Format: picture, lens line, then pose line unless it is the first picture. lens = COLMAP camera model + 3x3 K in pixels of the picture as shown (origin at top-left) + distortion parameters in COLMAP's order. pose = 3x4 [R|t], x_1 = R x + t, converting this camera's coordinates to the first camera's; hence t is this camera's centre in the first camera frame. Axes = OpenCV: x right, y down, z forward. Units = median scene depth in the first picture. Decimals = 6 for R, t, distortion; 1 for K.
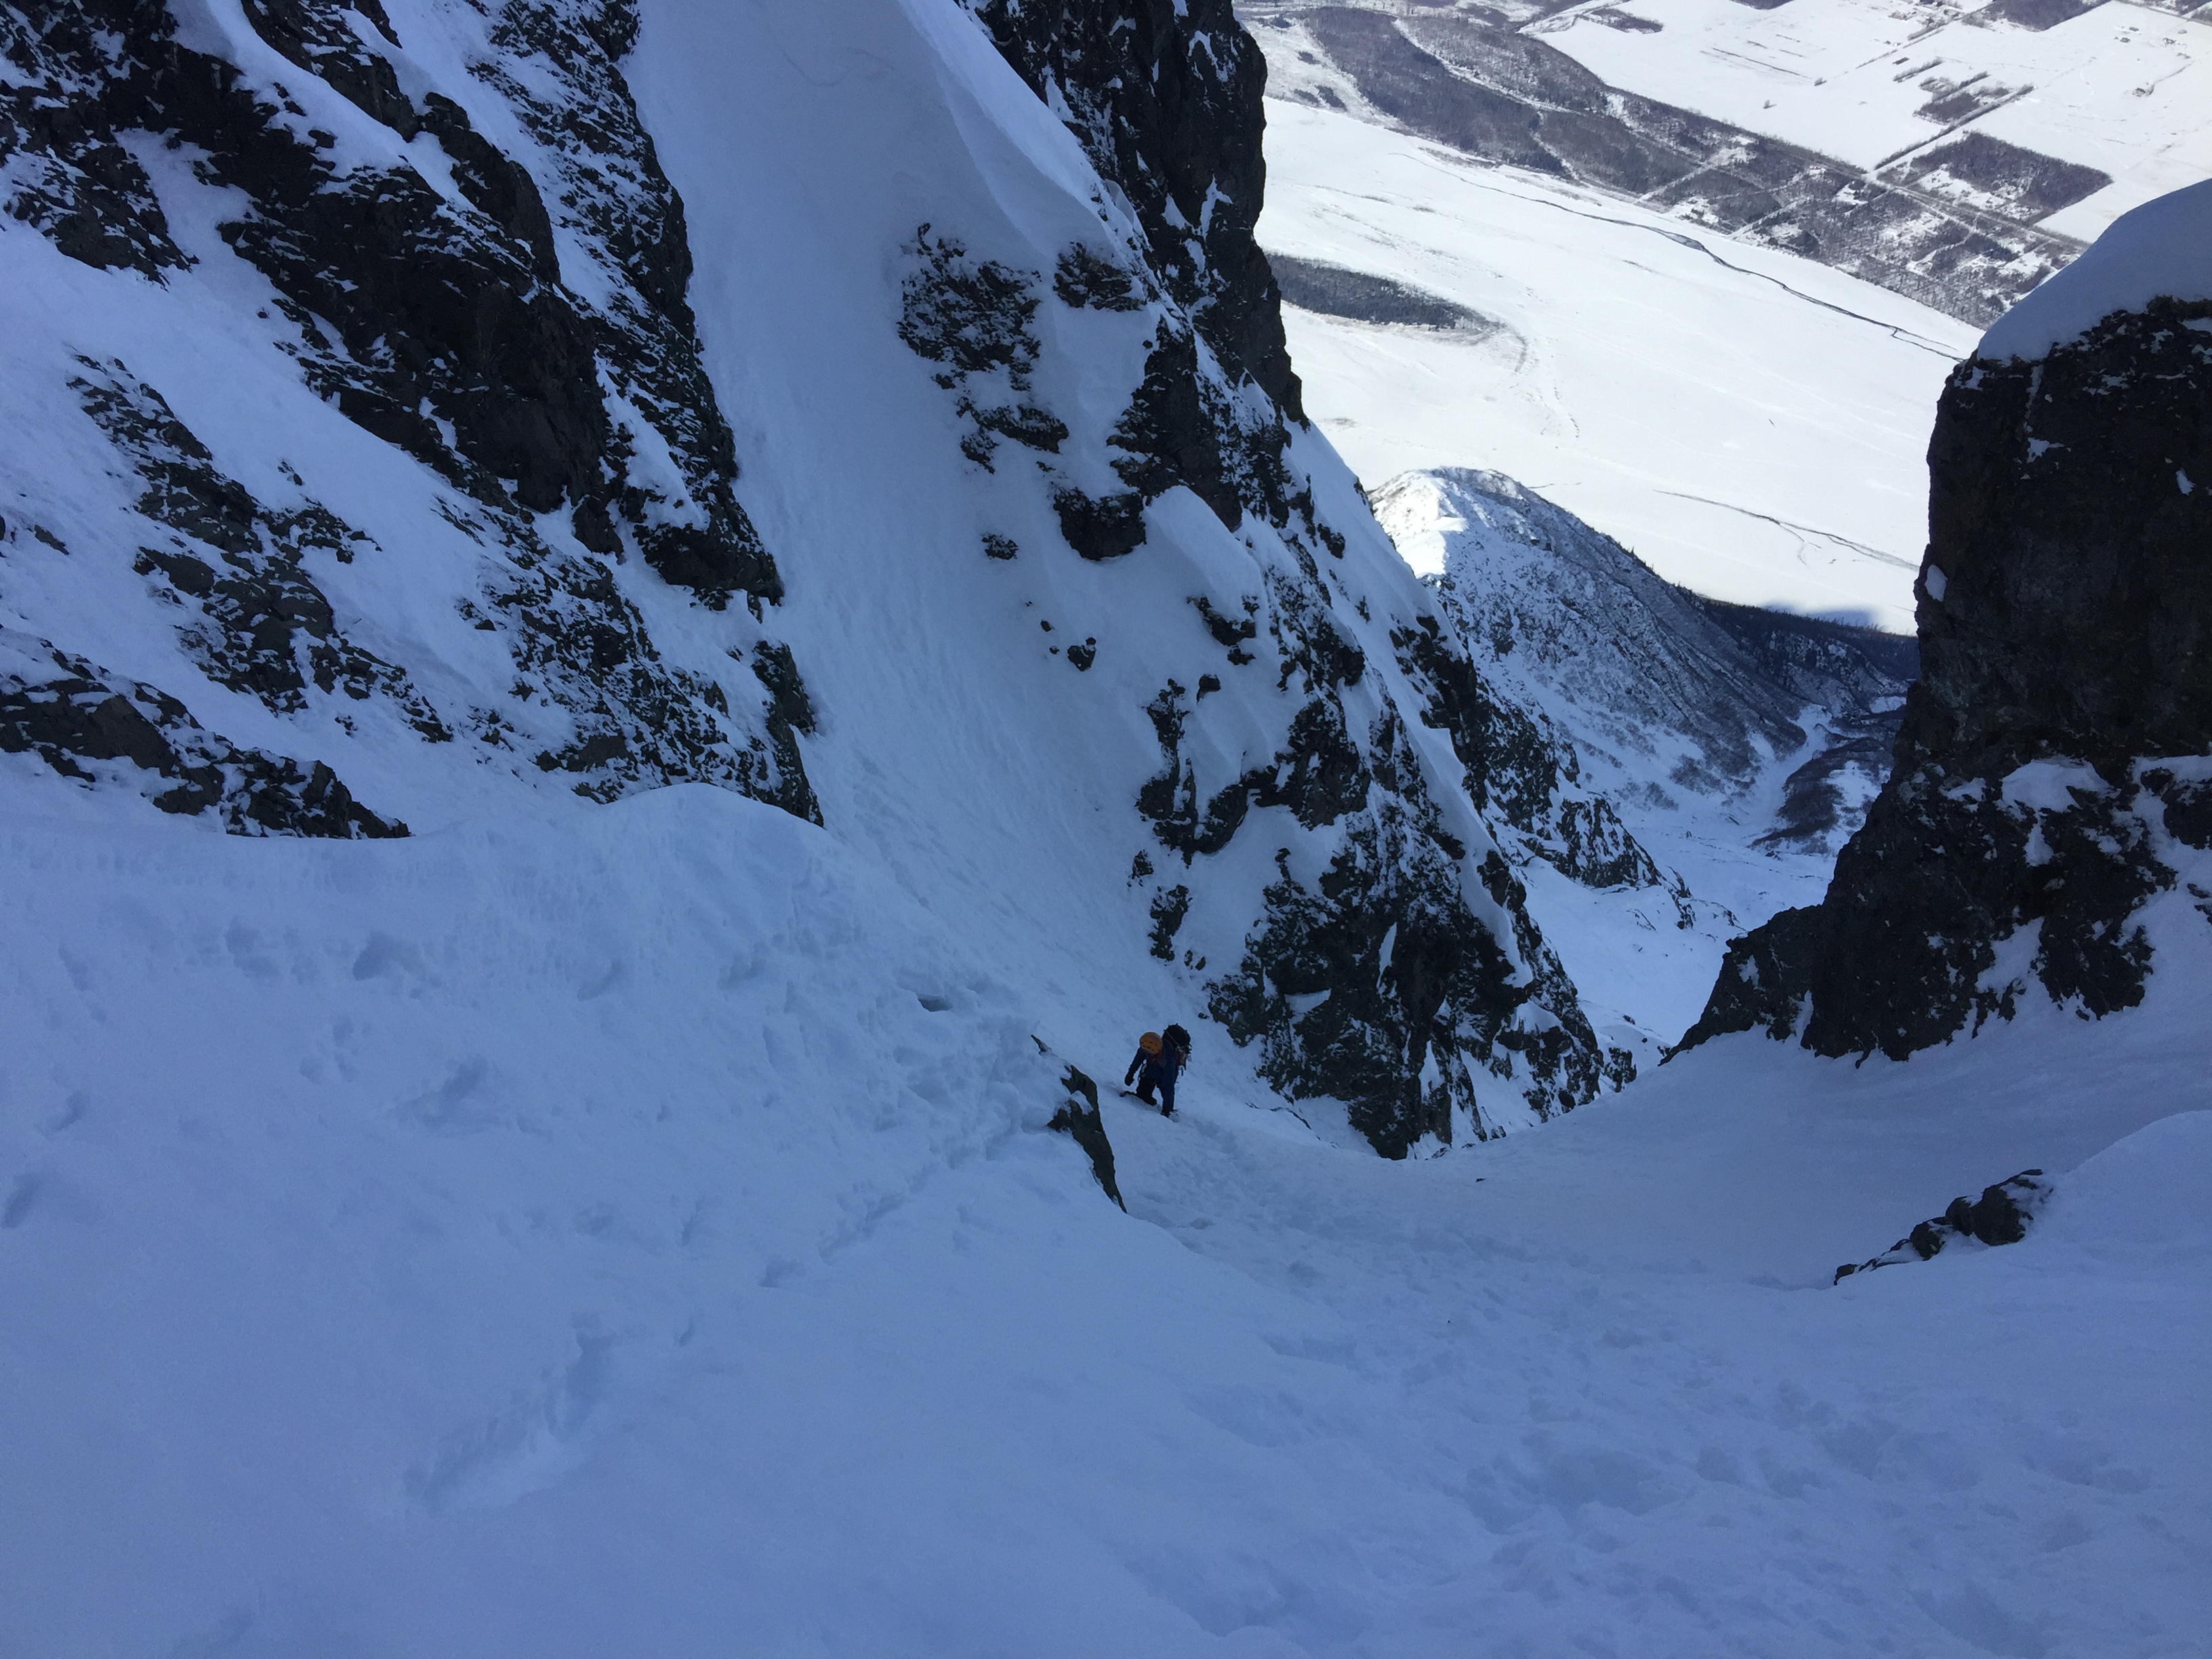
lens RADIAL K [[1859.2, 0, 1103.8], [0, 1859.2, 801.1], [0, 0, 1]] dist [0.089308, -0.126678]
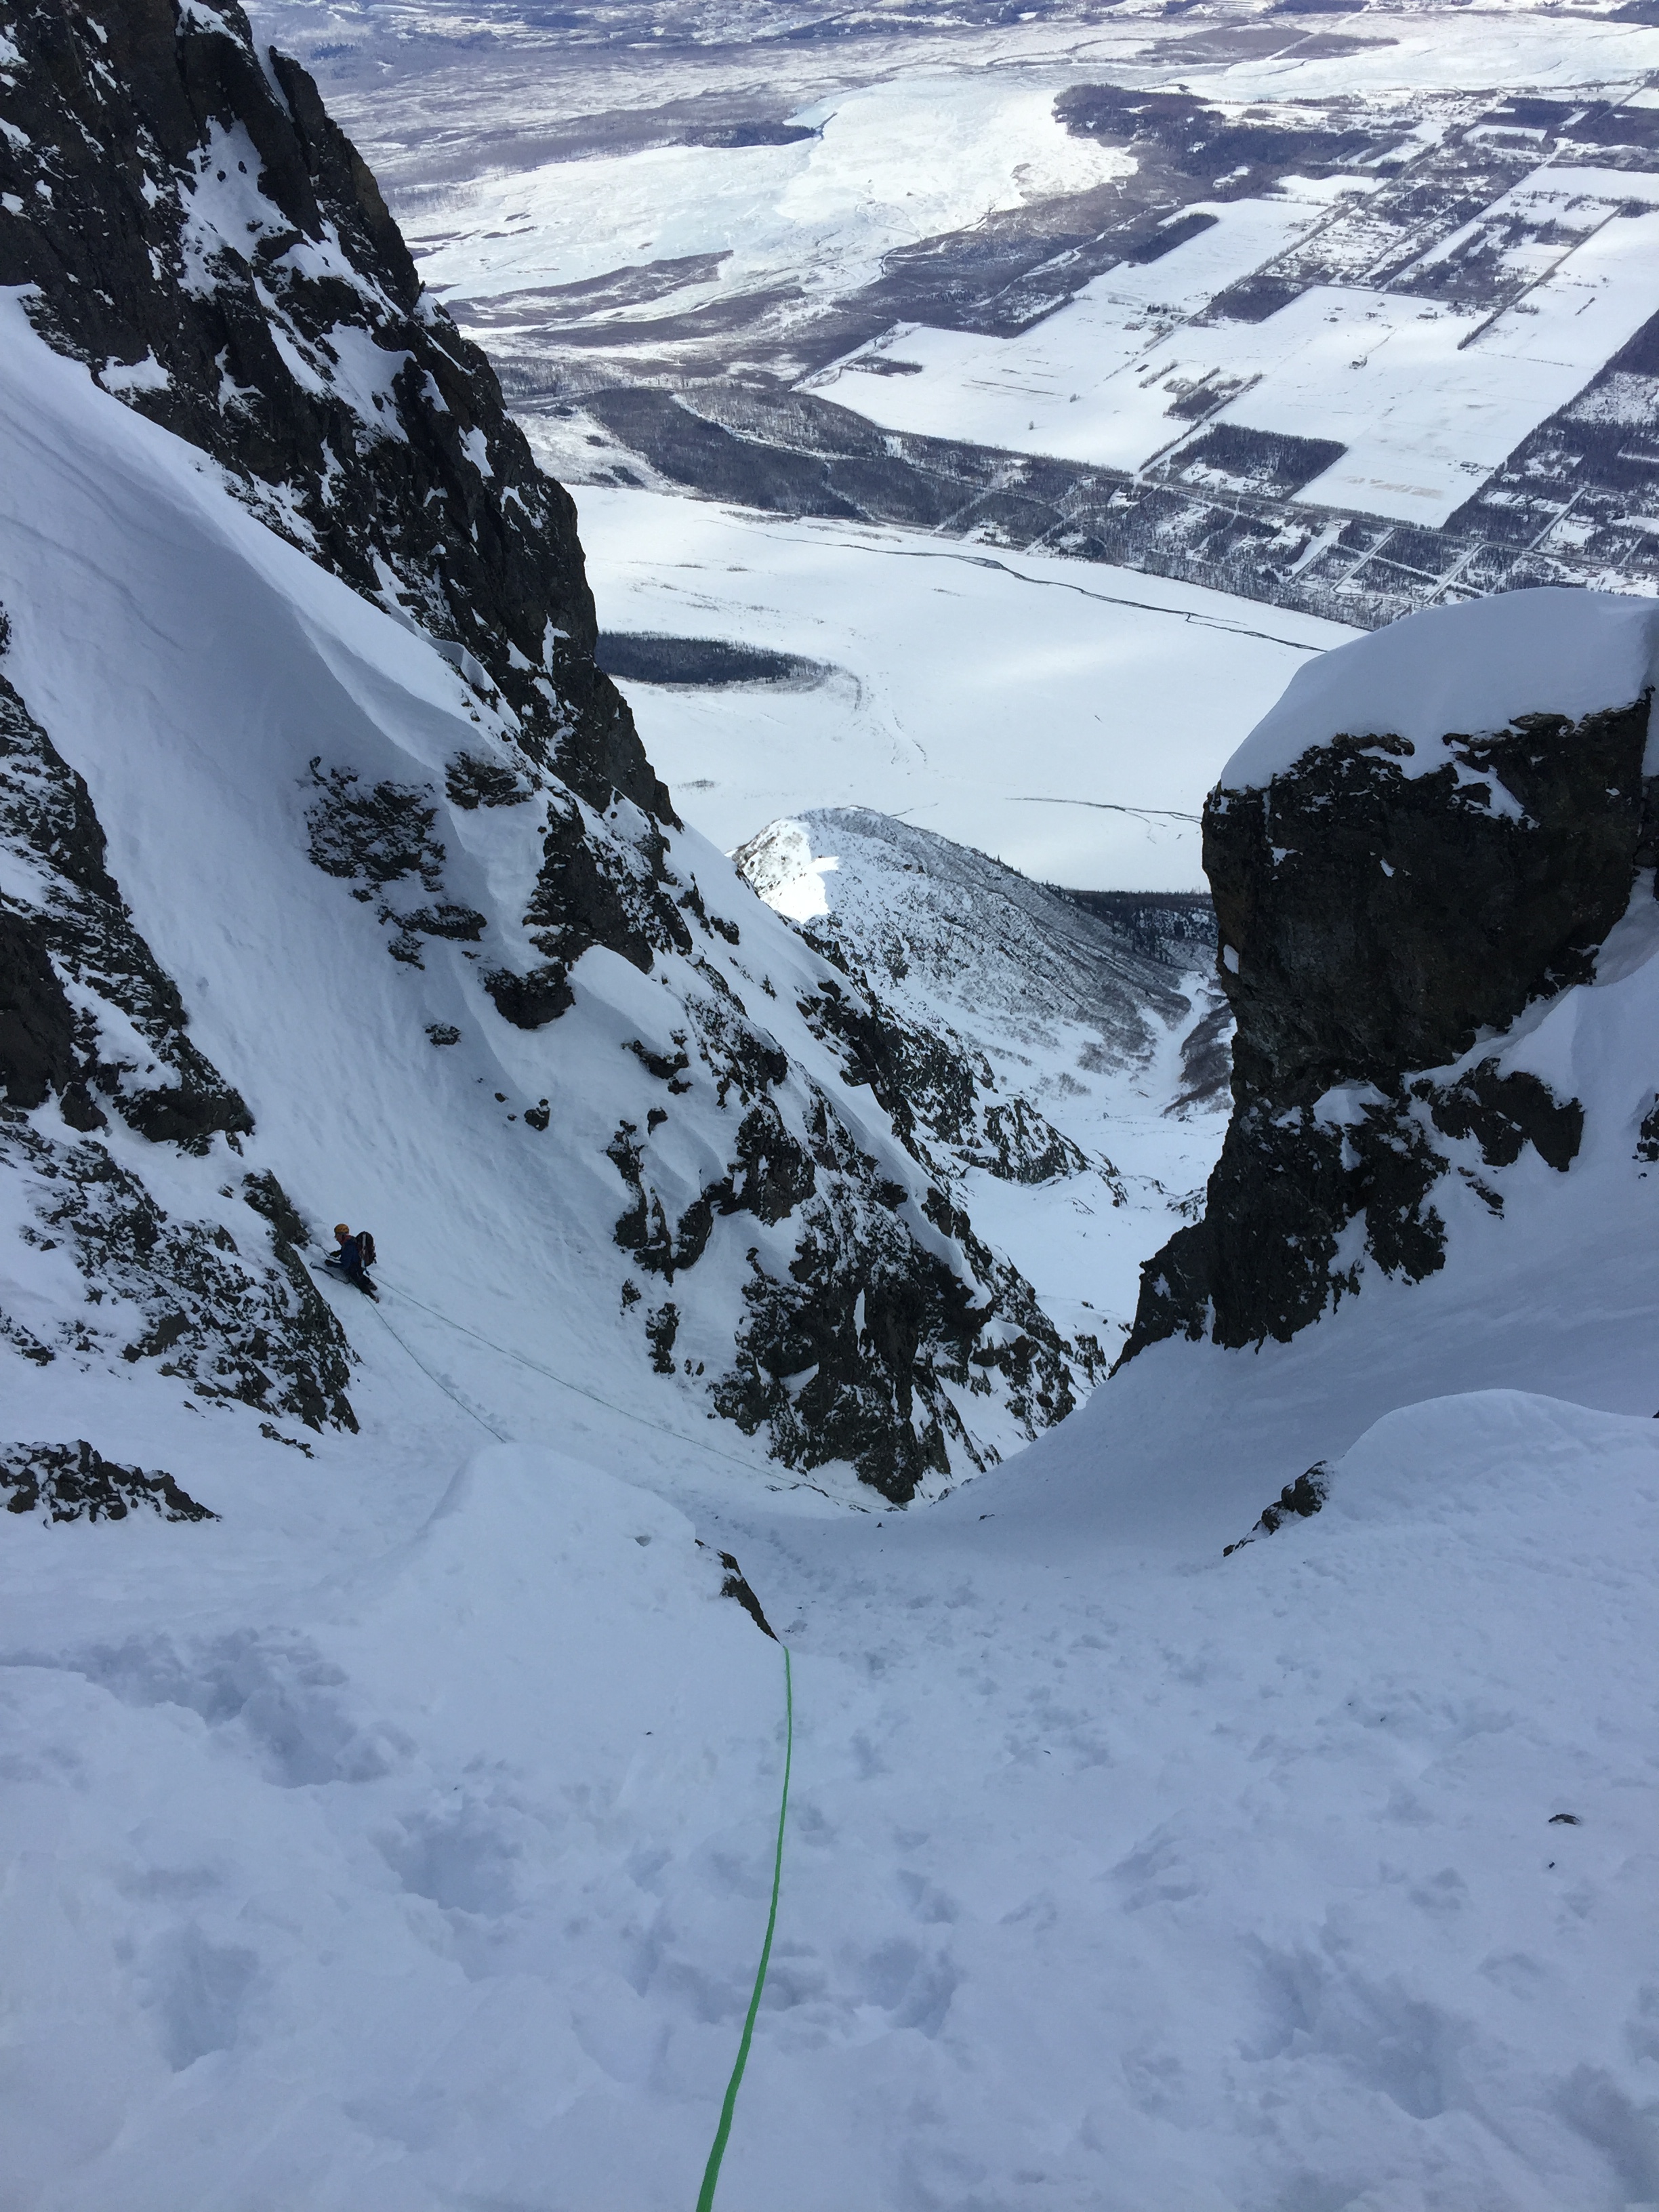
lens RADIAL K [[1859.2, 0, 829.9], [0, 1859.2, 1082.2], [0, 0, 1]] dist [0.089308, -0.126678]
pose [[0.967572, -0.194327, 0.161373, -0.008332], [0.201497, 0.979055, -0.029165, -0.014243], [-0.152326, 0.060735, 0.986462, -0.046438]]
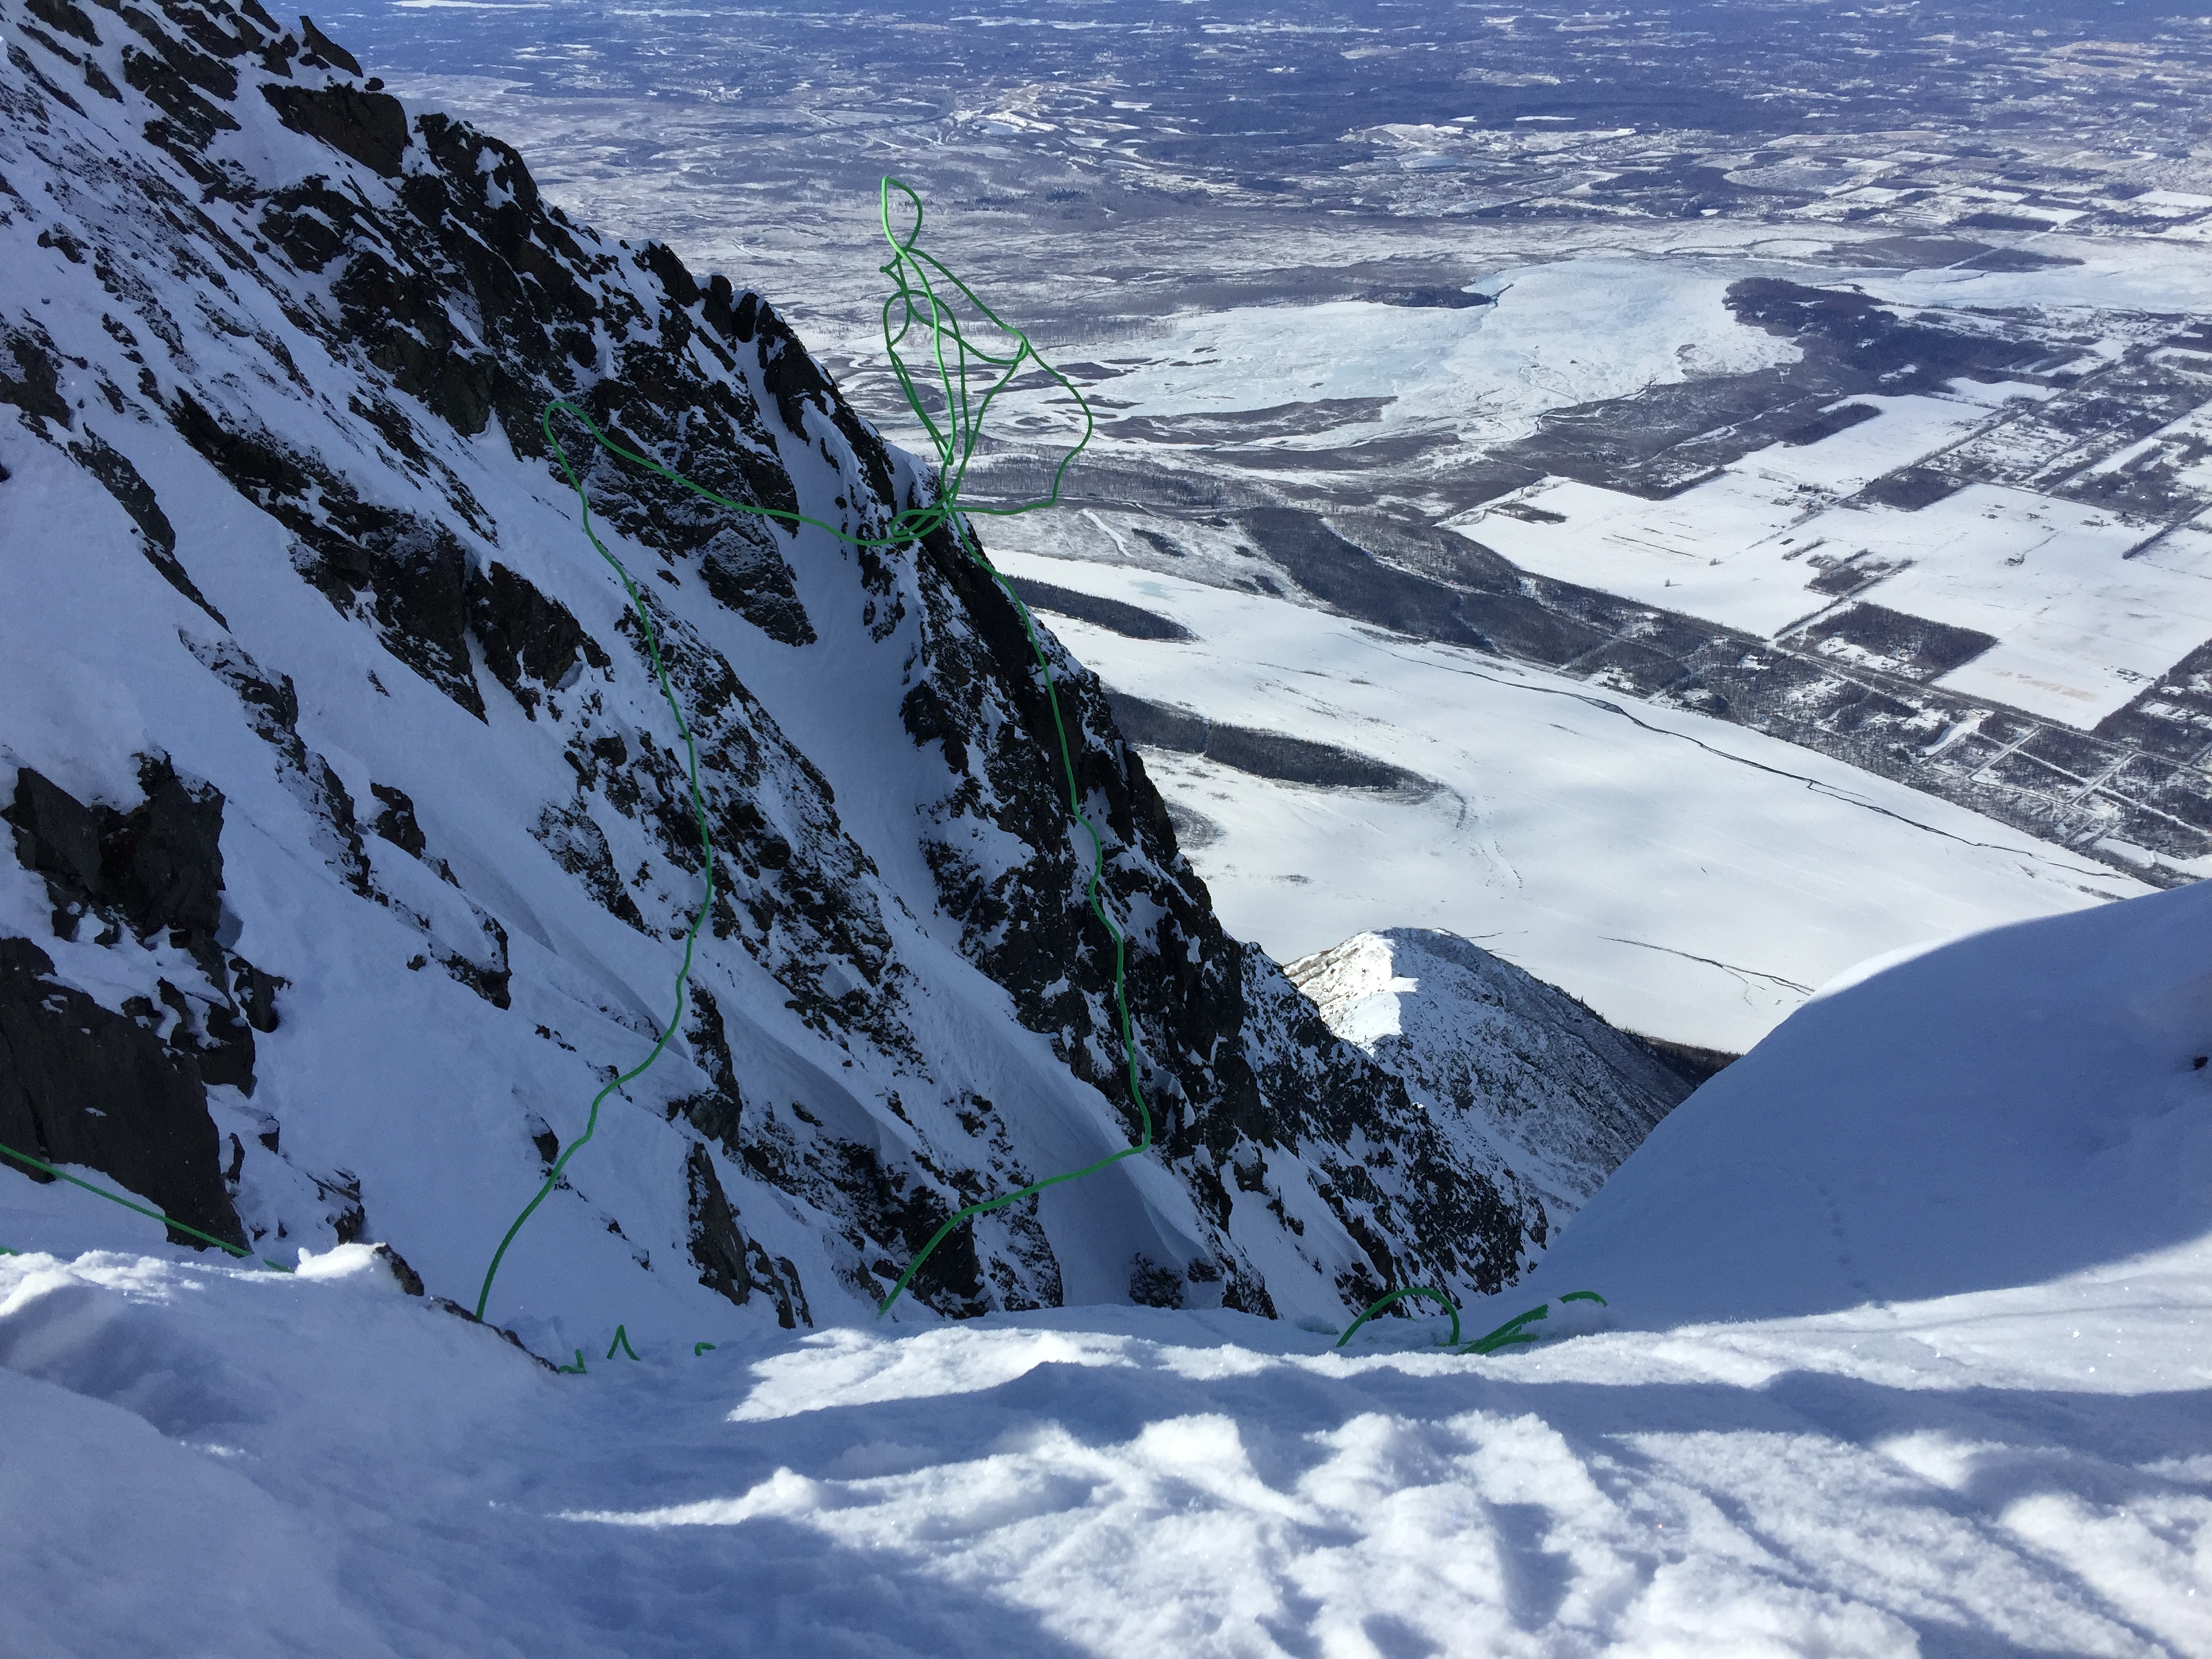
lens RADIAL K [[1859.2, 0, 1086.5], [0, 1859.2, 816.2], [0, 0, 1]] dist [0.089308, -0.126678]
pose [[0.999472, -0.029496, 0.013603, -0.082398], [0.031820, 0.973215, -0.227686, -0.136167], [-0.006523, 0.227998, 0.973640, -0.763735]]
